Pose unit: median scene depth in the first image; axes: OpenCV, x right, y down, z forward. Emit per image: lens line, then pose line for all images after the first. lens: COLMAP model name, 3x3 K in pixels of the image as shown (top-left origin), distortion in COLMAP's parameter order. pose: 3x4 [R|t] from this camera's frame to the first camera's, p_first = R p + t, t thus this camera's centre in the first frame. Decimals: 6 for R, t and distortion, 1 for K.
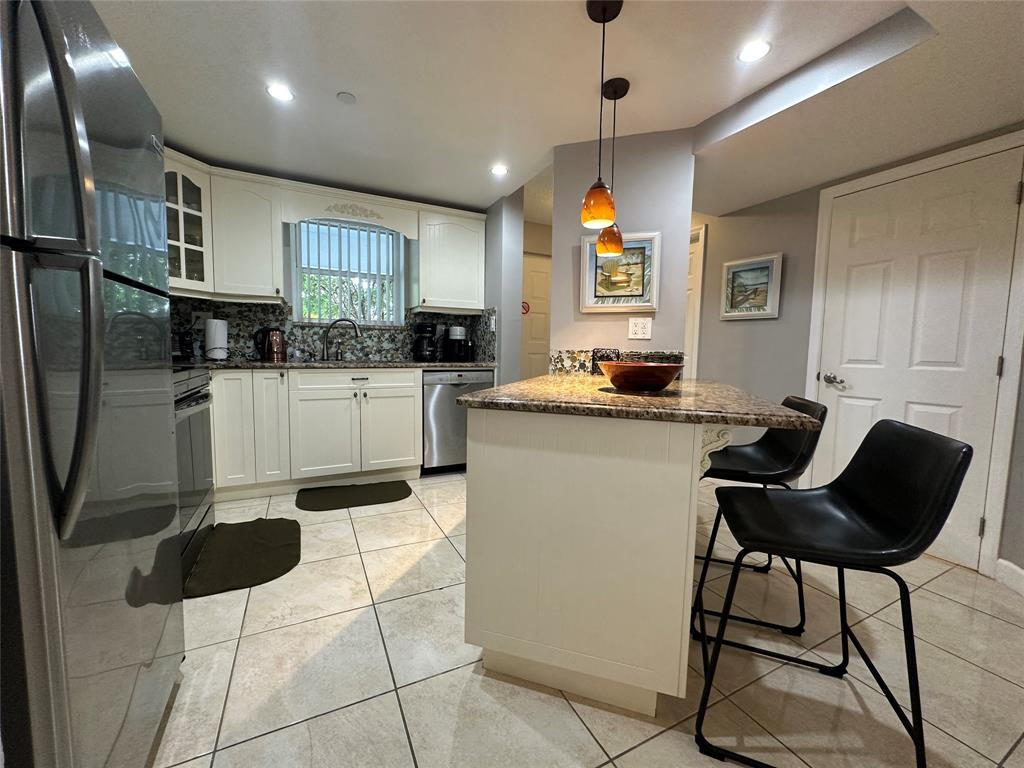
lens RADIAL K [[408.2, 0, 512.6], [0, 408.2, 383.2], [0, 0, 1]] dist [-0.000918, -0.000034]
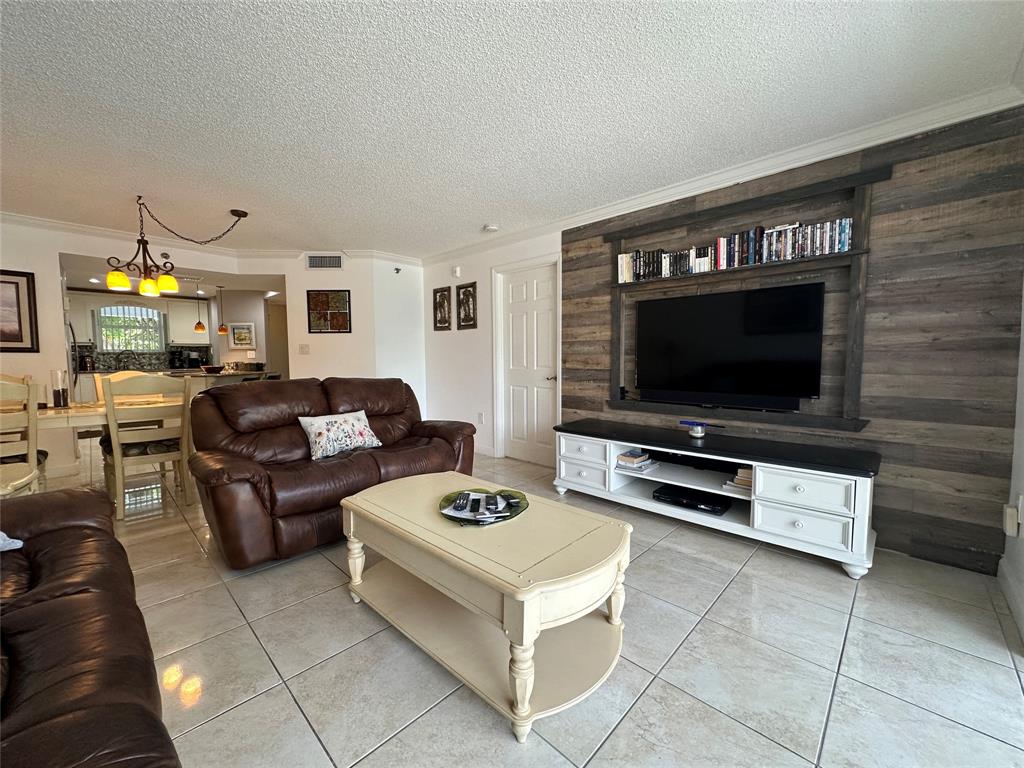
lens RADIAL K [[408.2, 0, 512.6], [0, 408.2, 383.2], [0, 0, 1]] dist [-0.000918, -0.000034]
pose [[0.944801, -0.042626, 0.324861, 0.916844], [0.047511, 0.998845, -0.007117, 0.147765], [-0.324183, 0.022159, 0.945735, -1.937836]]
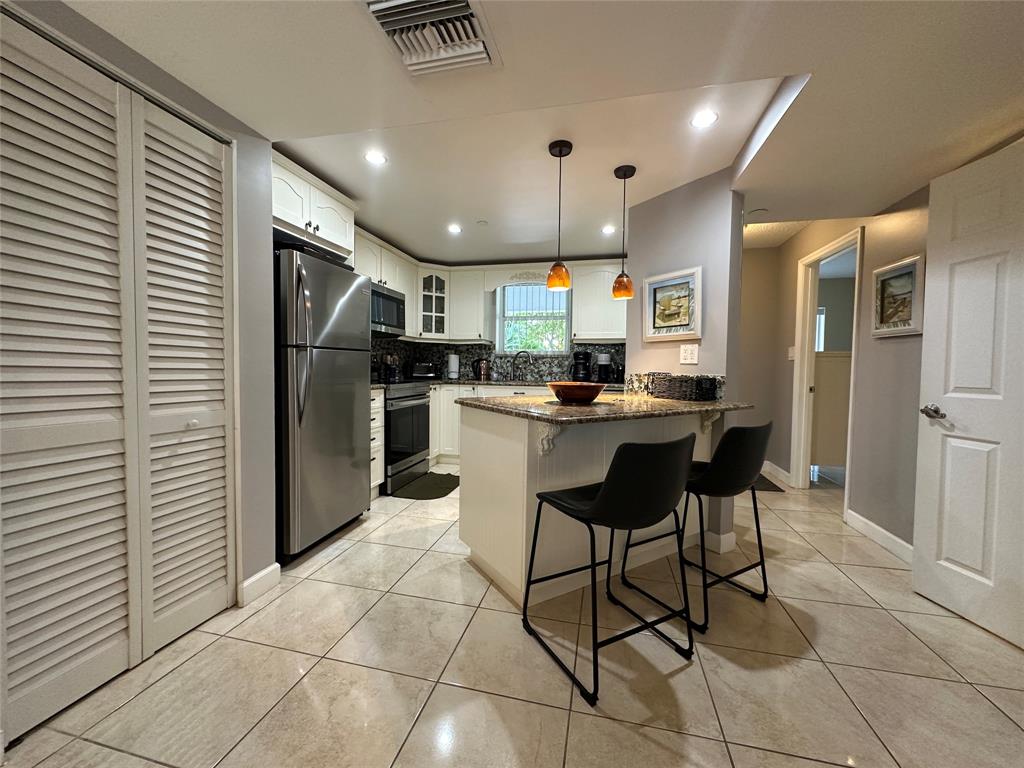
lens RADIAL K [[408.2, 0, 512.6], [0, 408.2, 383.2], [0, 0, 1]] dist [-0.000918, -0.000034]
pose [[0.765994, 0.017974, -0.642597, 0.532969], [-0.052760, 0.997994, -0.034977, 0.005567], [0.640679, 0.060696, 0.765406, -0.112006]]
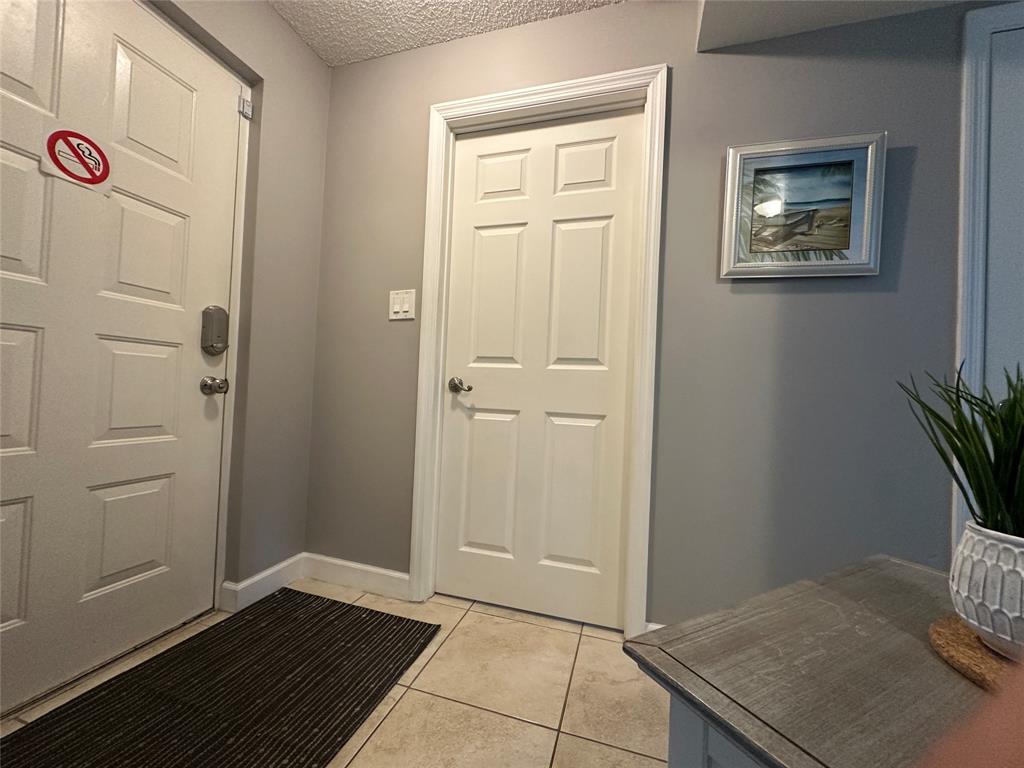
lens RADIAL K [[408.2, 0, 512.6], [0, 408.2, 383.2], [0, 0, 1]] dist [-0.000918, -0.000034]
pose [[0.696761, 0.020058, 0.717022, 0.052485], [0.029861, 0.997931, -0.056933, -0.028916], [-0.716681, 0.061080, 0.694721, 0.952301]]
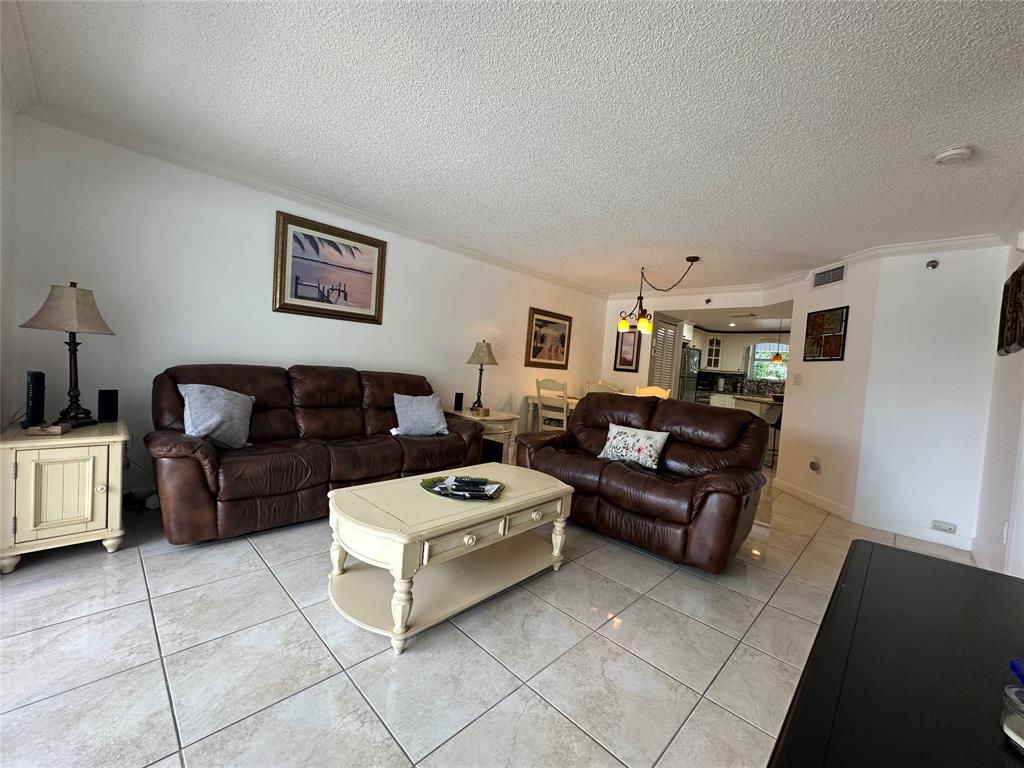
lens RADIAL K [[408.2, 0, 512.6], [0, 408.2, 383.2], [0, 0, 1]] dist [-0.000918, -0.000034]
pose [[0.322190, 0.044183, -0.945644, 1.748099], [-0.145815, 0.989306, -0.003457, 0.128443], [0.935378, 0.139003, 0.325187, -1.539623]]
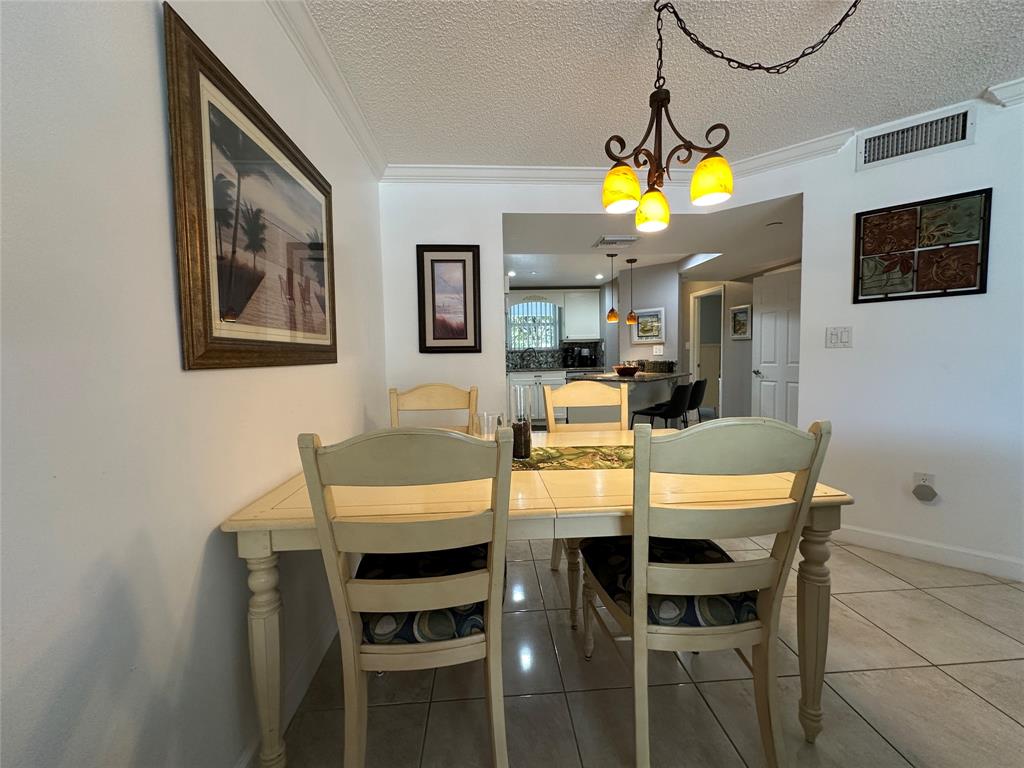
lens RADIAL K [[408.2, 0, 512.6], [0, 408.2, 383.2], [0, 0, 1]] dist [-0.000918, -0.000034]
pose [[0.919342, -0.009548, -0.393345, 0.370174], [0.005027, 0.999909, -0.012524, 0.055094], [0.393428, 0.009537, 0.919306, -1.087410]]
